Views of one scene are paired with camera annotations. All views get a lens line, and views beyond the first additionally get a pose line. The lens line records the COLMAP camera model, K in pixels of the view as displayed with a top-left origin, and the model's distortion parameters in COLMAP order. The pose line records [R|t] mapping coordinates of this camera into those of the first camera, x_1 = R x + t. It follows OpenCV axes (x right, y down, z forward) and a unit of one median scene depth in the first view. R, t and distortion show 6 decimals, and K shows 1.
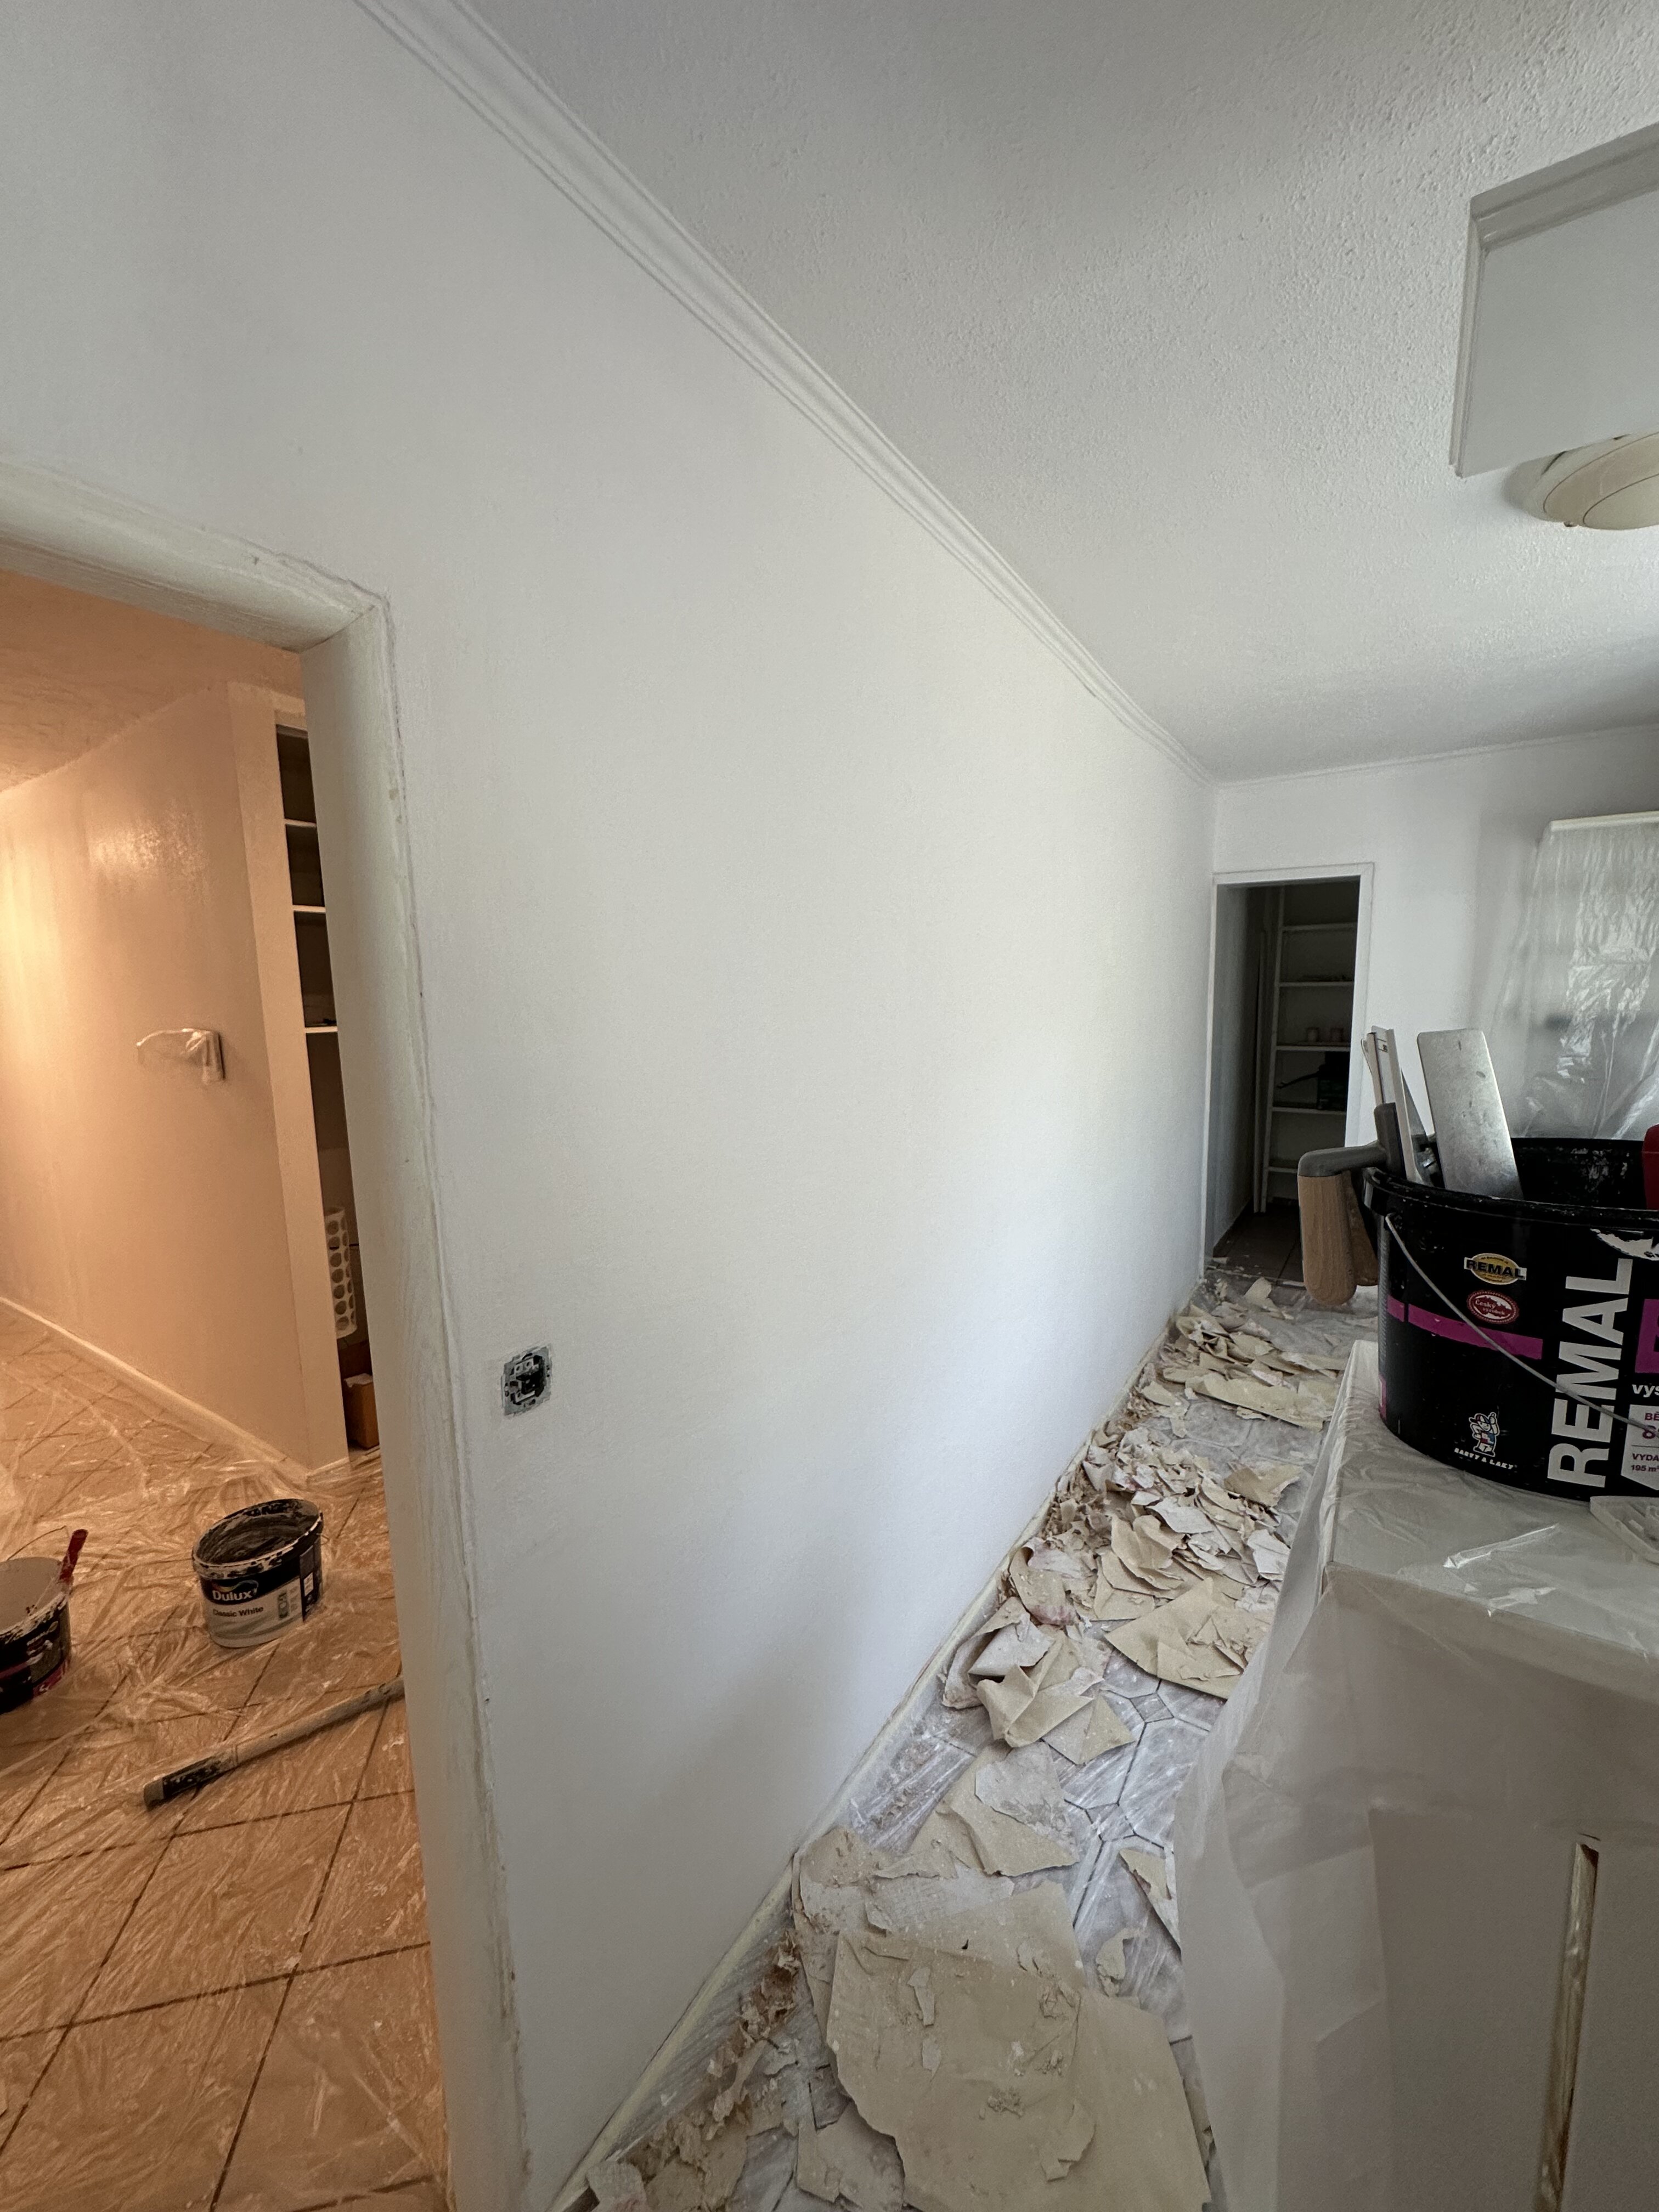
lens RADIAL K [[882.0, 0, 825.6], [0, 882.0, 1107.1], [0, 0, 1]] dist [0.001079, 0.000054]
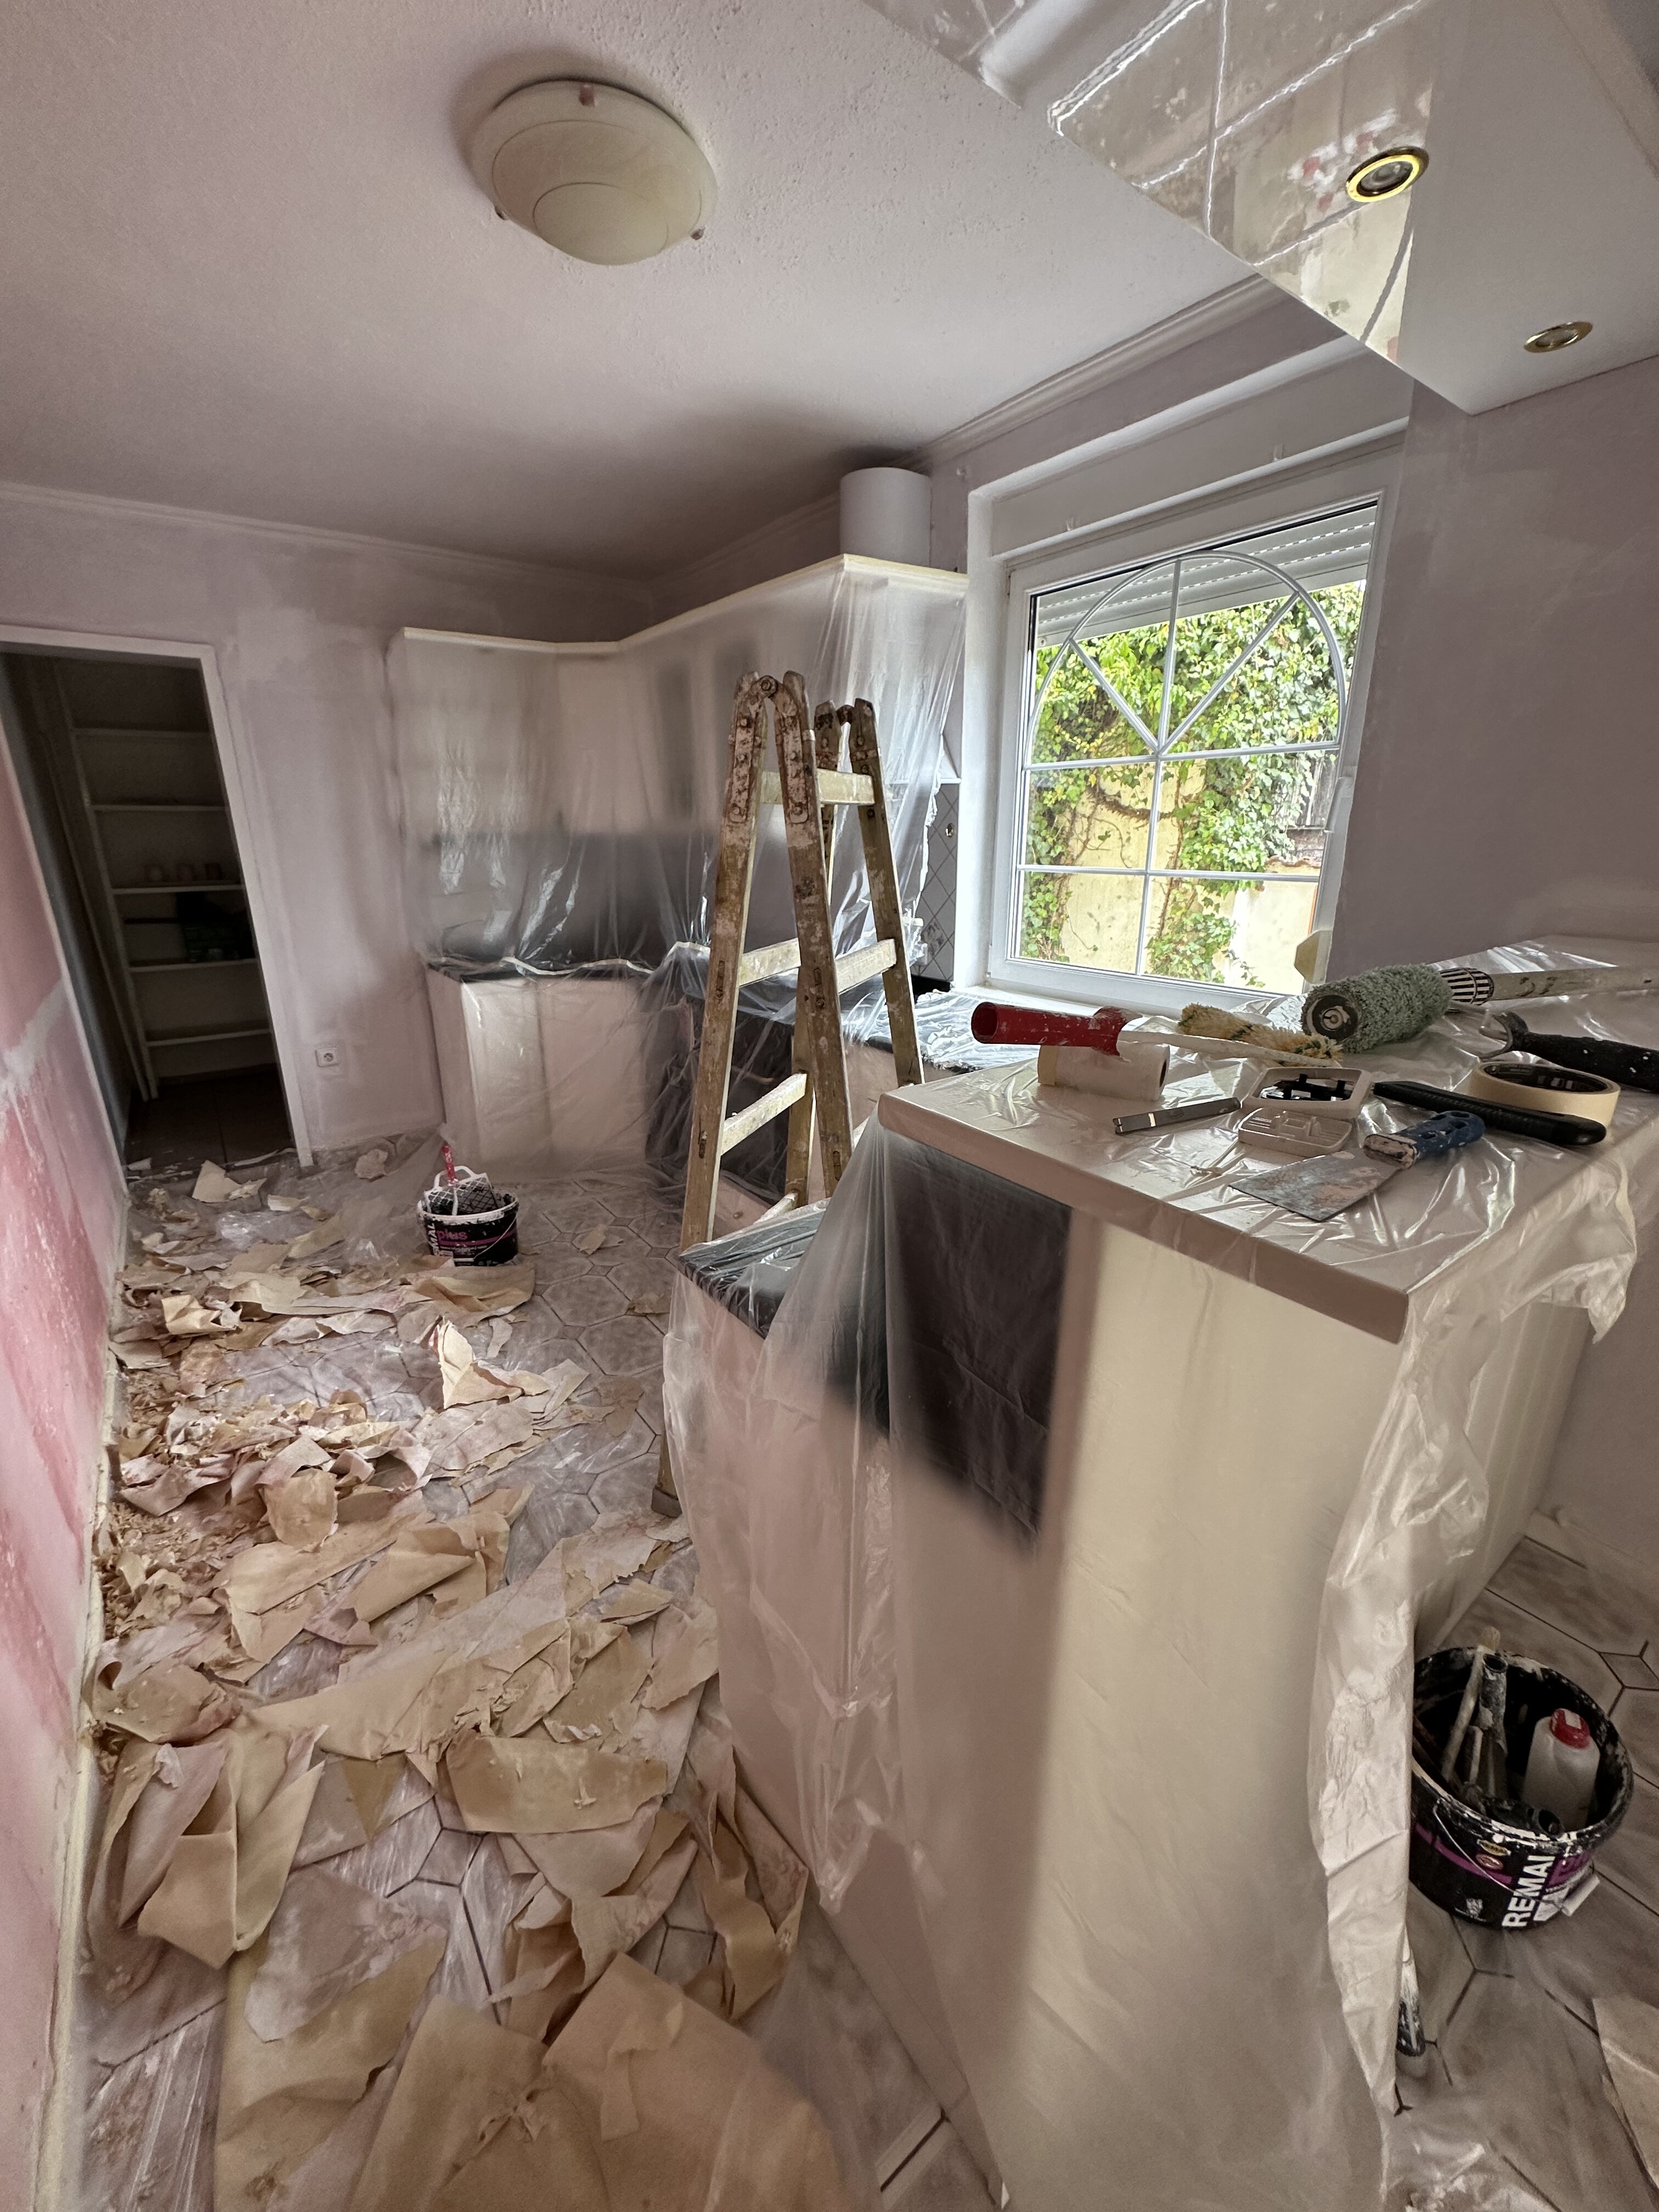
lens RADIAL K [[882.0, 0, 830.2], [0, 882.0, 1105.0], [0, 0, 1]] dist [0.001079, 0.000054]
pose [[0.350855, -0.265325, 0.898055, -0.055213], [0.124759, 0.963716, 0.235982, 0.025830], [-0.928082, 0.029245, 0.371226, 0.275903]]
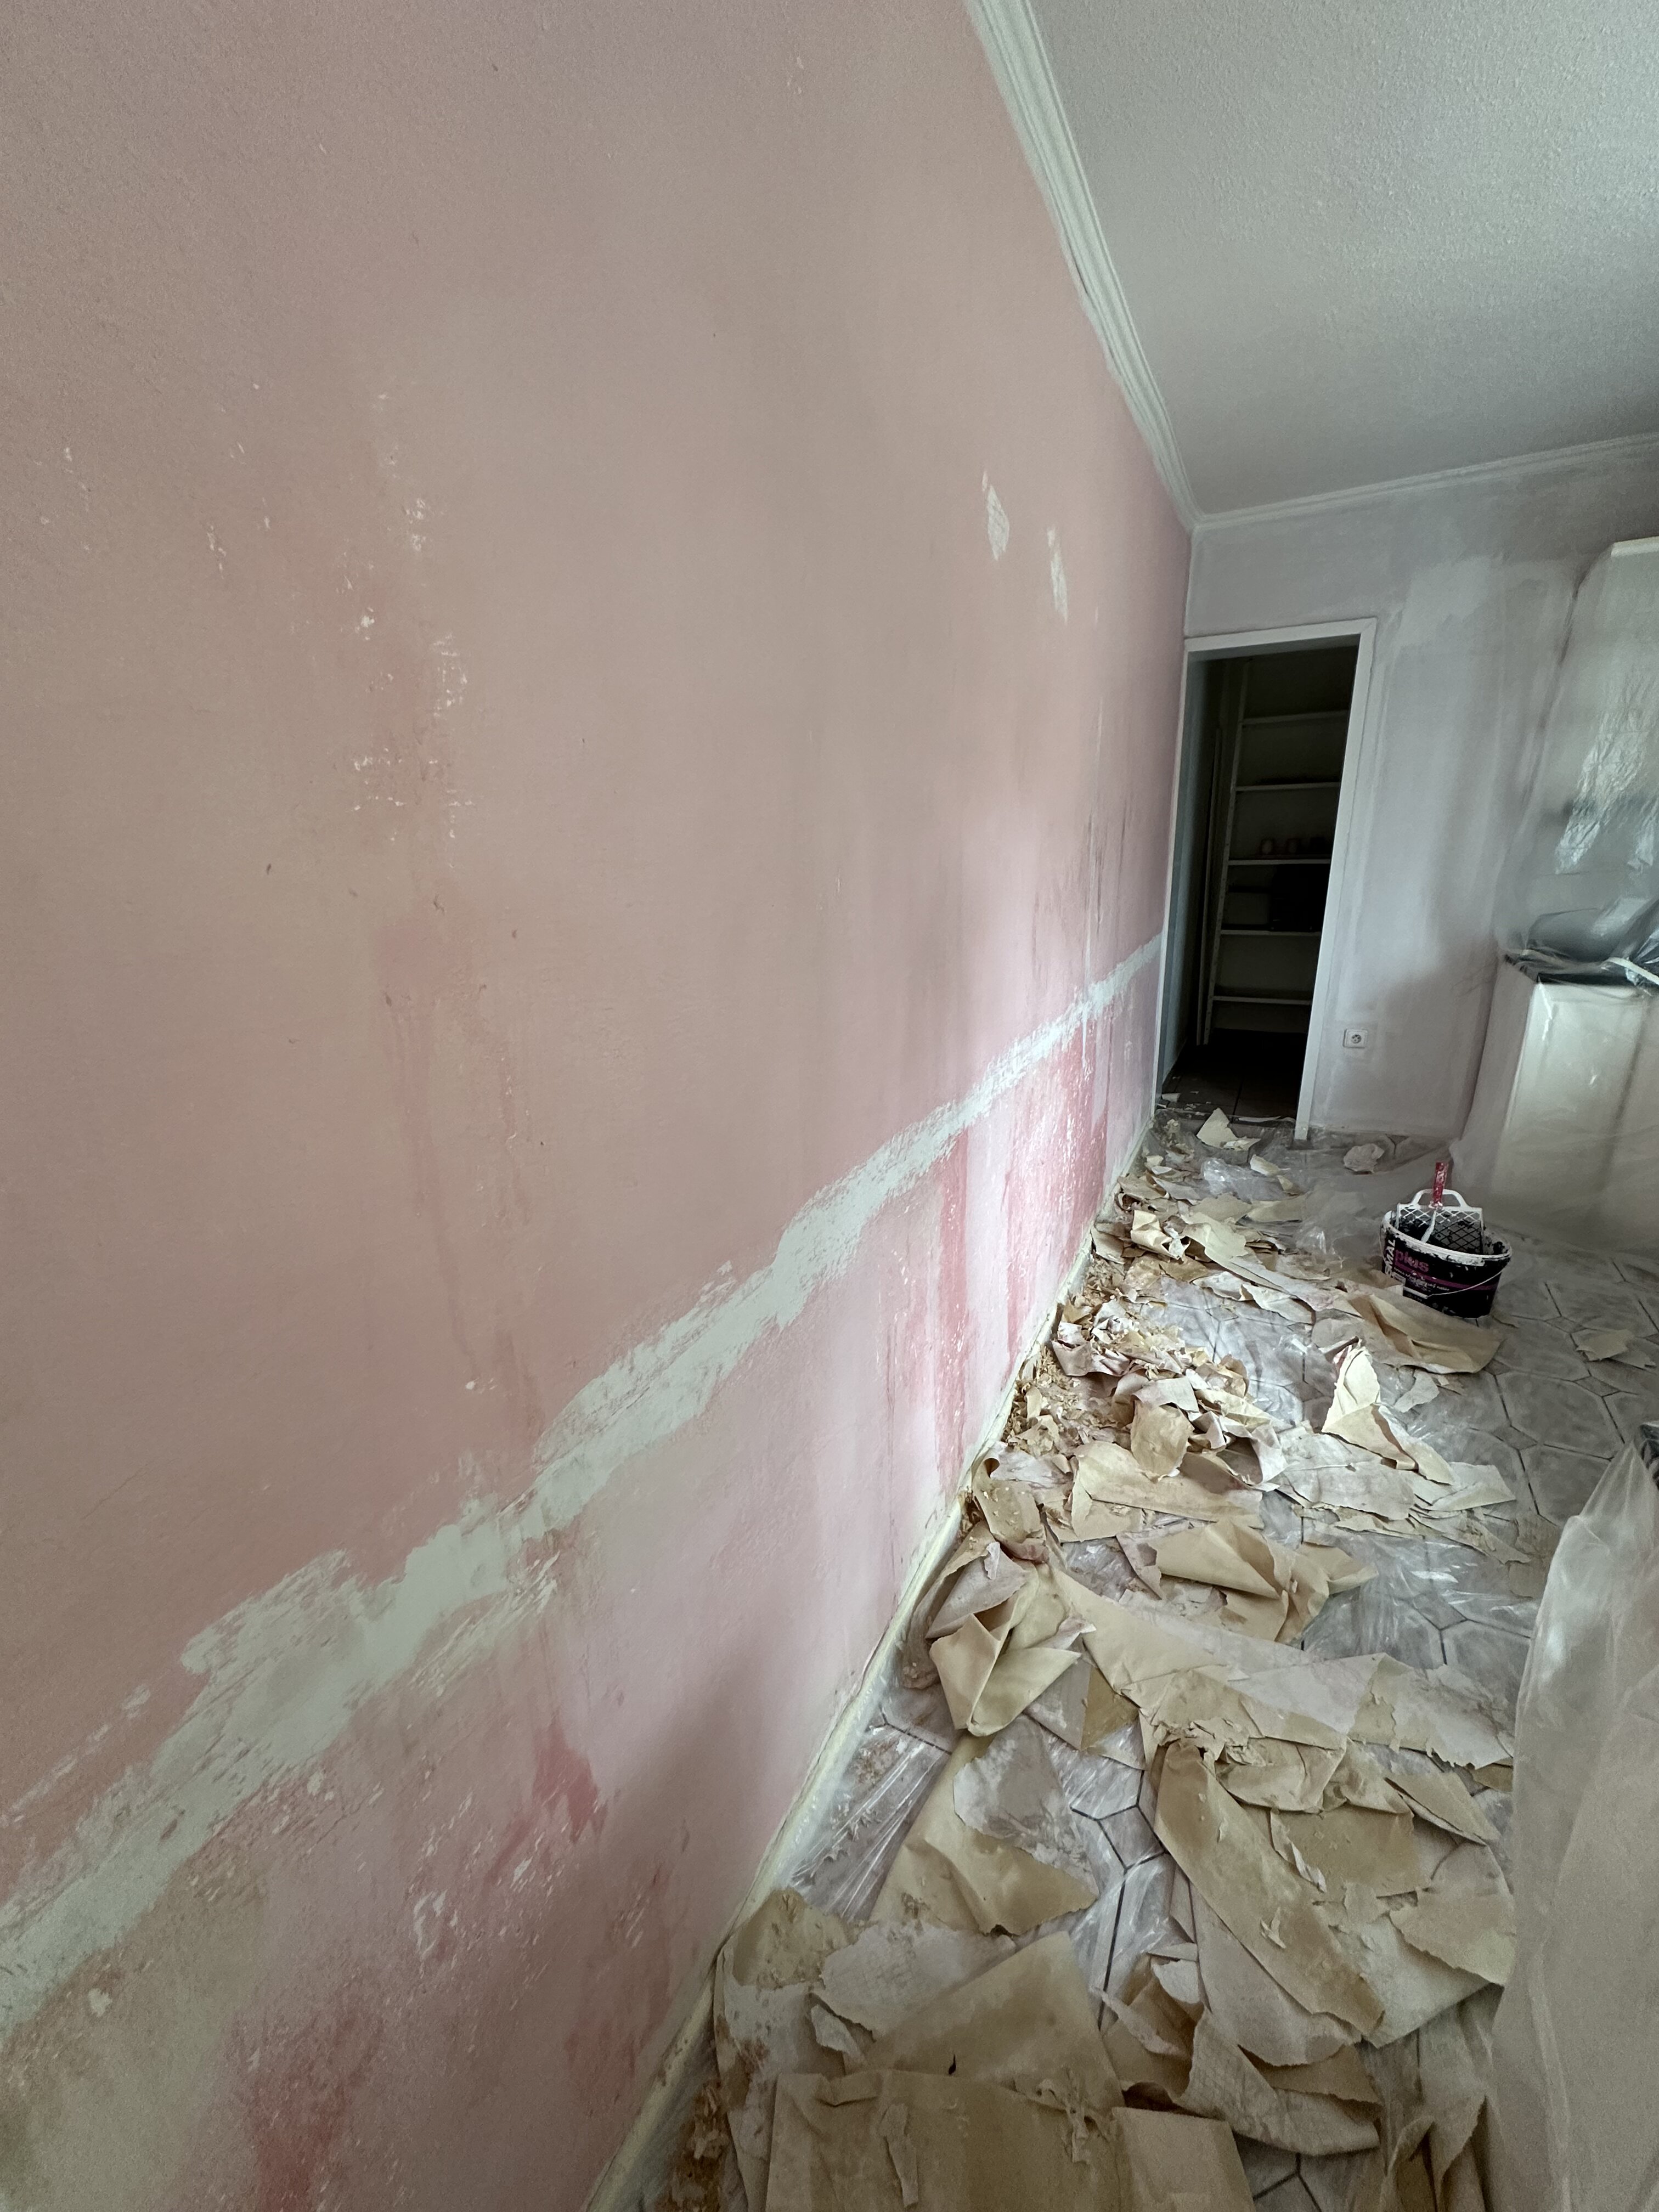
lens RADIAL K [[882.0, 0, 831.7], [0, 882.0, 1104.2], [0, 0, 1]] dist [0.001079, 0.000054]
pose [[0.994081, -0.047394, 0.097755, 0.014582], [0.030625, 0.985582, 0.166404, 0.033793], [-0.104232, -0.162425, 0.981200, 0.269934]]
